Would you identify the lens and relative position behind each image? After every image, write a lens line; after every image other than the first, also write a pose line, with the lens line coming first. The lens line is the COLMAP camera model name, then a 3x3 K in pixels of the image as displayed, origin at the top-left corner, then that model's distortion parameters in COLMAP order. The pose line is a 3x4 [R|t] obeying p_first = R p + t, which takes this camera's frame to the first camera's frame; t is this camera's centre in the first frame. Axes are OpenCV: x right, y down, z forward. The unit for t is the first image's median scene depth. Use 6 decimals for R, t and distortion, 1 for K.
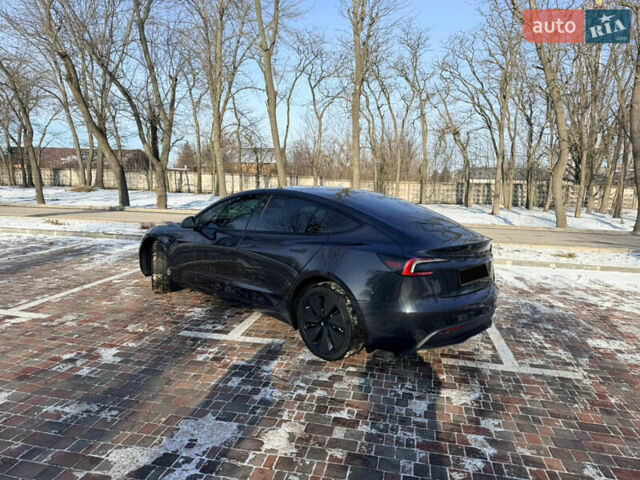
lens RADIAL K [[446.9, 0, 320.0], [0, 446.9, 240.0], [0, 0, 1]] dist [0.041673, -0.049211]
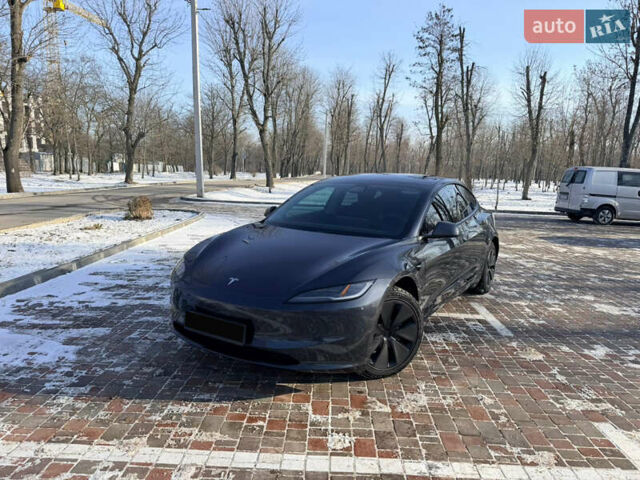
lens RADIAL K [[446.9, 0, 320.0], [0, 446.9, 240.0], [0, 0, 1]] dist [0.041673, -0.049211]
pose [[-0.171308, -0.190217, 0.966680, -1.148209], [0.089931, 0.974069, 0.207608, -0.230053], [-0.981104, 0.122500, -0.149759, 1.535835]]
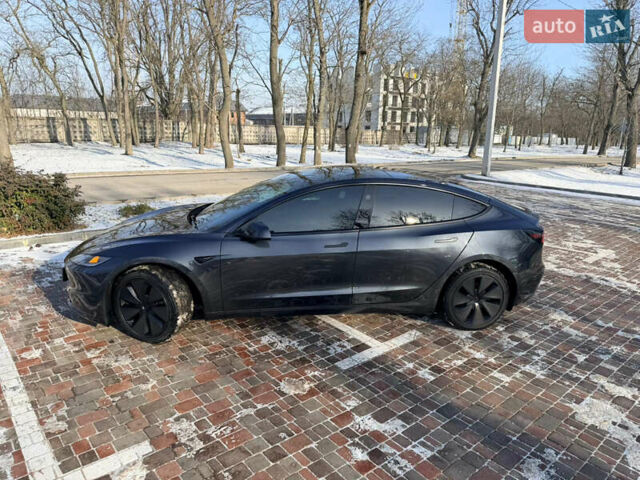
lens RADIAL K [[446.9, 0, 320.0], [0, 446.9, 240.0], [0, 0, 1]] dist [0.041673, -0.049211]
pose [[0.608767, -0.203880, 0.766705, -0.924018], [0.087458, 0.977771, 0.190565, -0.180580], [-0.788514, -0.048955, 0.613065, 0.550344]]
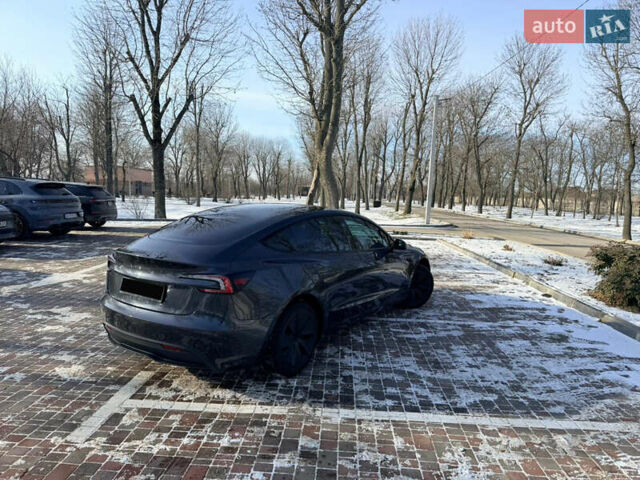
lens RADIAL K [[446.9, 0, 320.0], [0, 446.9, 240.0], [0, 0, 1]] dist [0.041673, -0.049211]
pose [[0.163646, 0.079996, -0.983270, 1.166444], [-0.161638, 0.985411, 0.053269, -0.121391], [0.973187, 0.150216, 0.174189, 1.037951]]
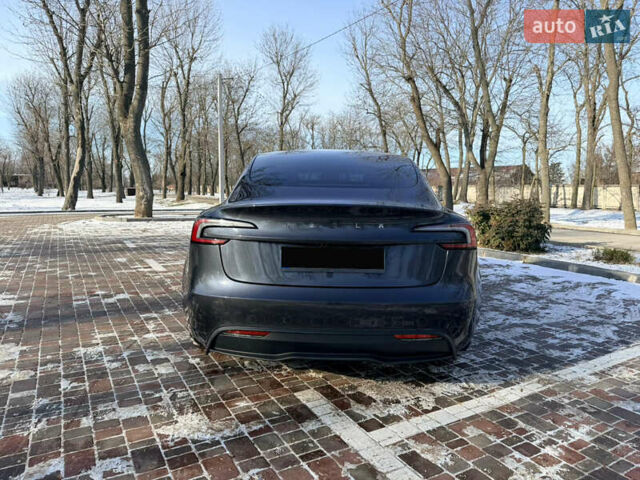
lens RADIAL K [[449.6, 0, 320.0], [0, 449.6, 240.0], [0, 0, 1]] dist [0.043917, -0.051337]
pose [[0.669367, 0.063510, -0.740212, 0.677303], [-0.094198, 0.995553, 0.000236, 0.045186], [0.736936, 0.069569, 0.672373, 0.511766]]
